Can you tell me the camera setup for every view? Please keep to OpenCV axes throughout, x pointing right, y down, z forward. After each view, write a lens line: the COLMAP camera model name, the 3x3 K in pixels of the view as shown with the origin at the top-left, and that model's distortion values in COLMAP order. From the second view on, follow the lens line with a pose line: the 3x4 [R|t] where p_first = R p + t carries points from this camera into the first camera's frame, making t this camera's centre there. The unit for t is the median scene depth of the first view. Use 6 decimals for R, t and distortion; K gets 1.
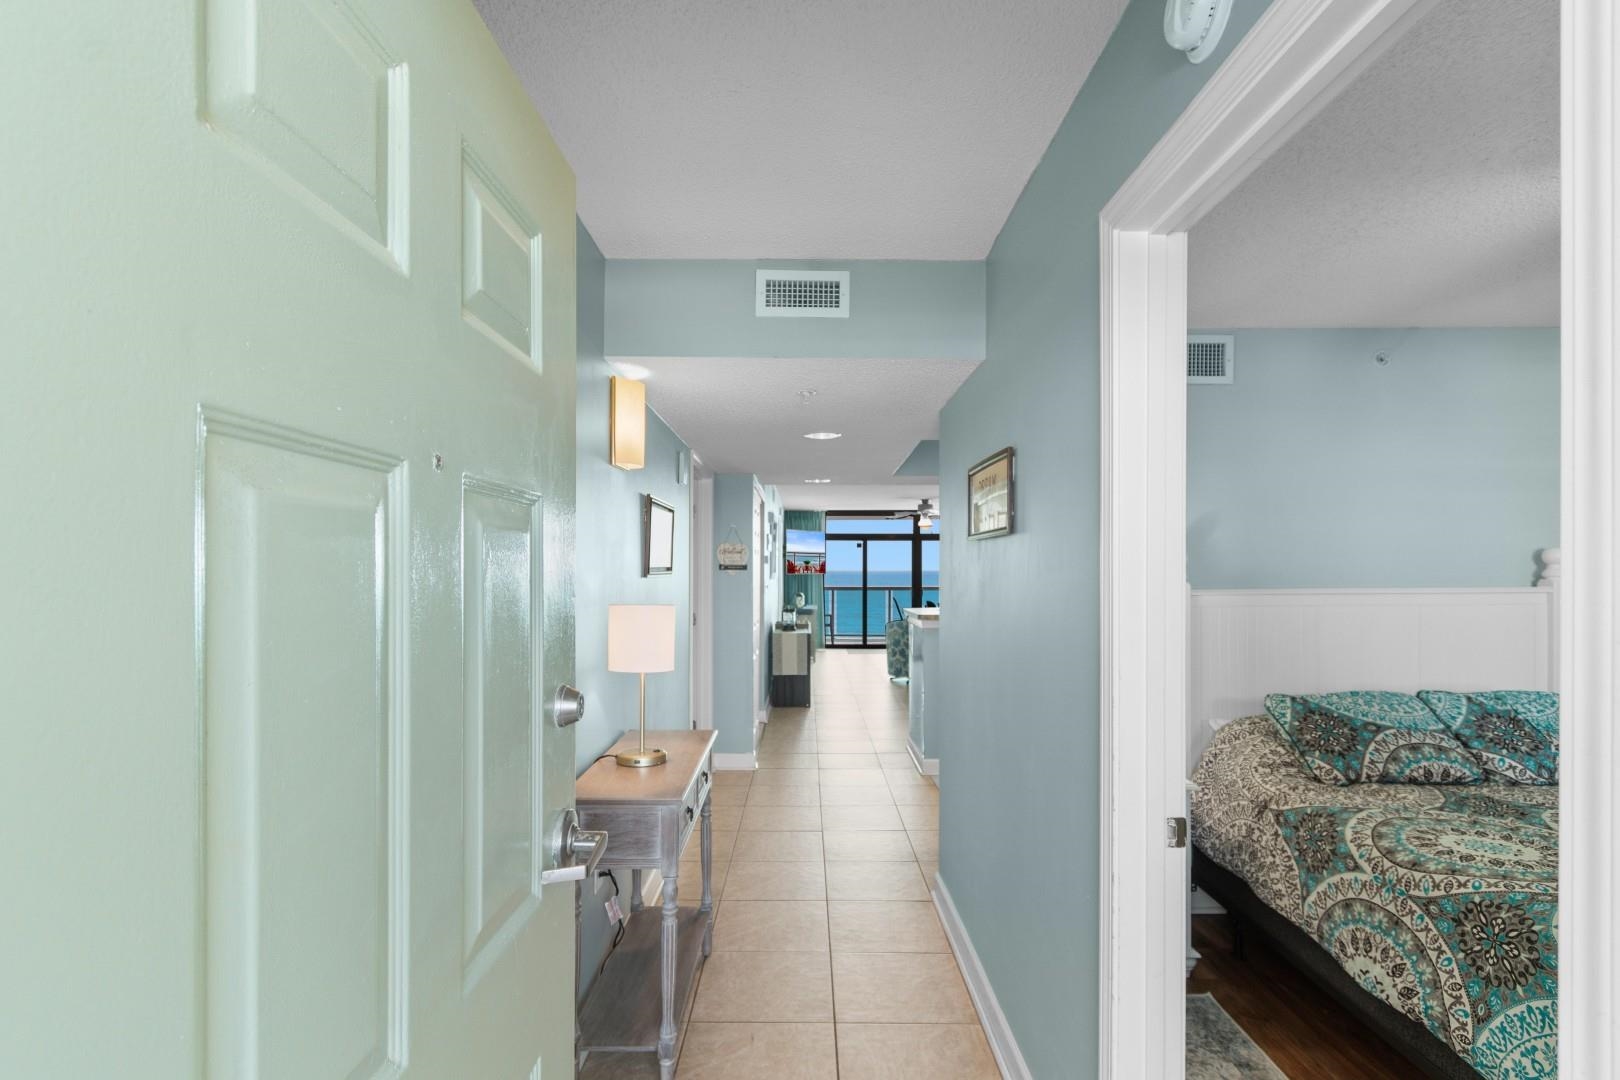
lens RADIAL K [[784.2, 0, 809.9], [0, 784.2, 567.4], [0, 0, 1]] dist [-0.001946, -0.000640]
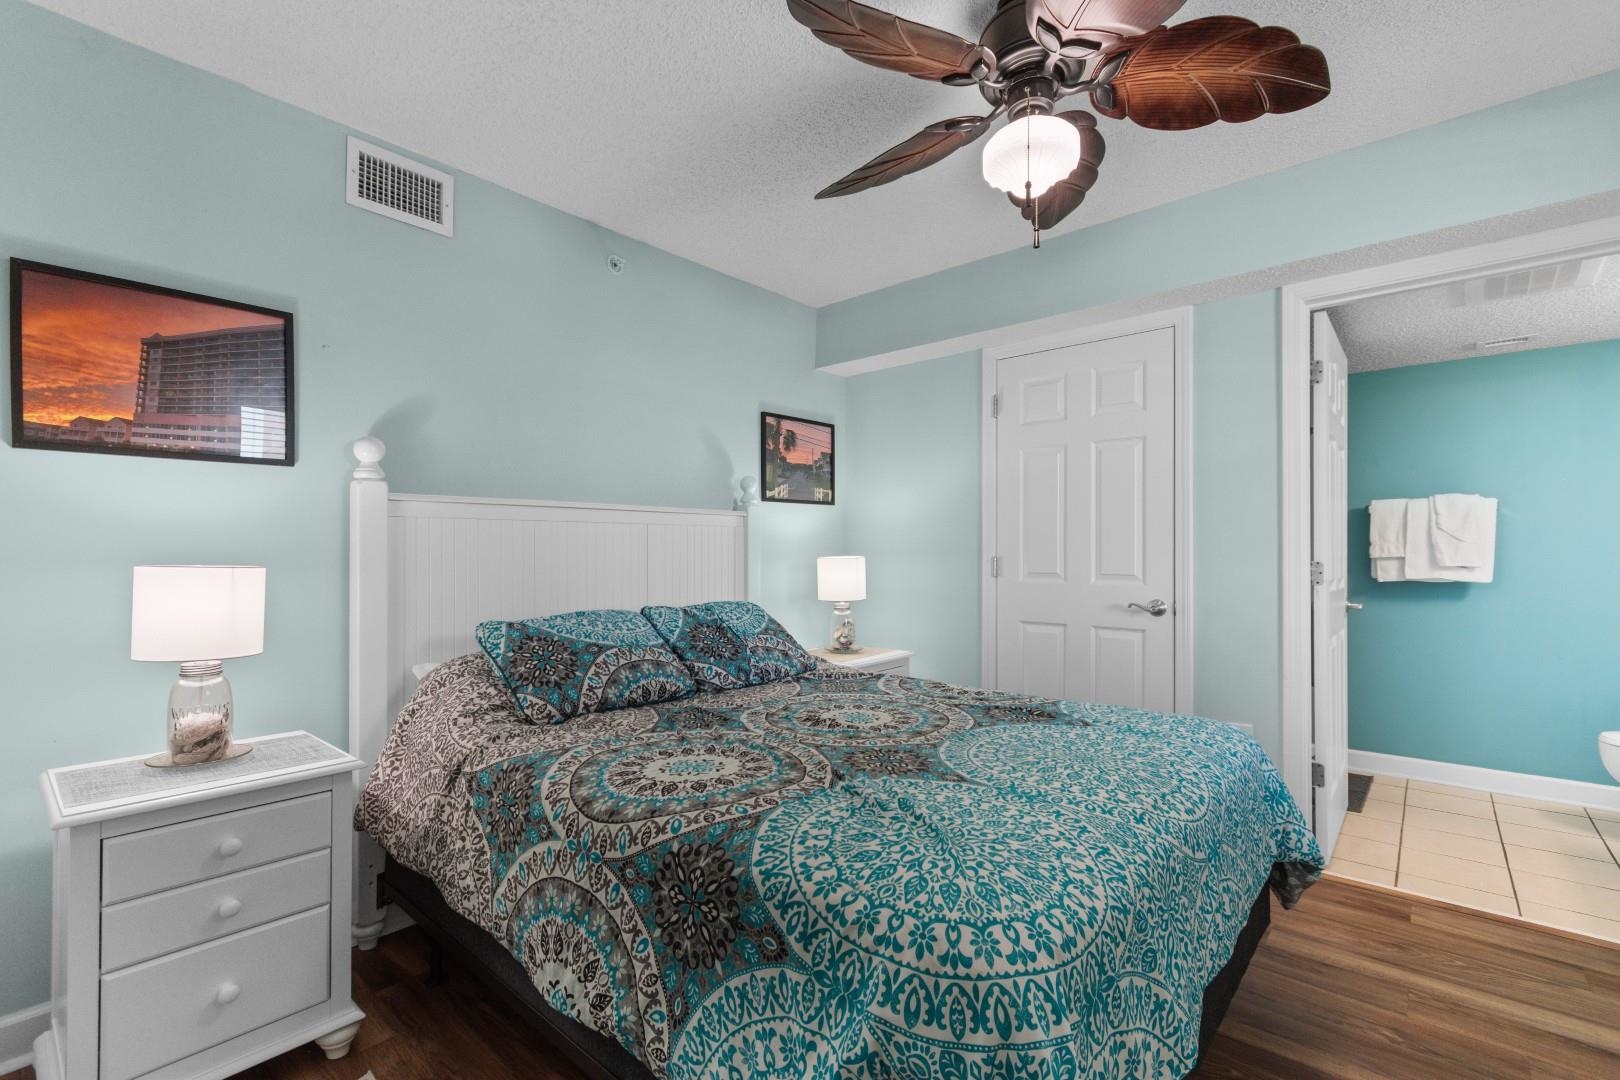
lens RADIAL K [[724.6, 0, 812.0], [0, 724.6, 547.2], [0, 0, 1]] dist [0.001036, -0.000273]
pose [[0.658088, 0.007021, 0.752909, 0.361182], [-0.003193, 0.999974, -0.006534, 0.126906], [-0.752935, 0.001896, 0.658093, 0.389821]]
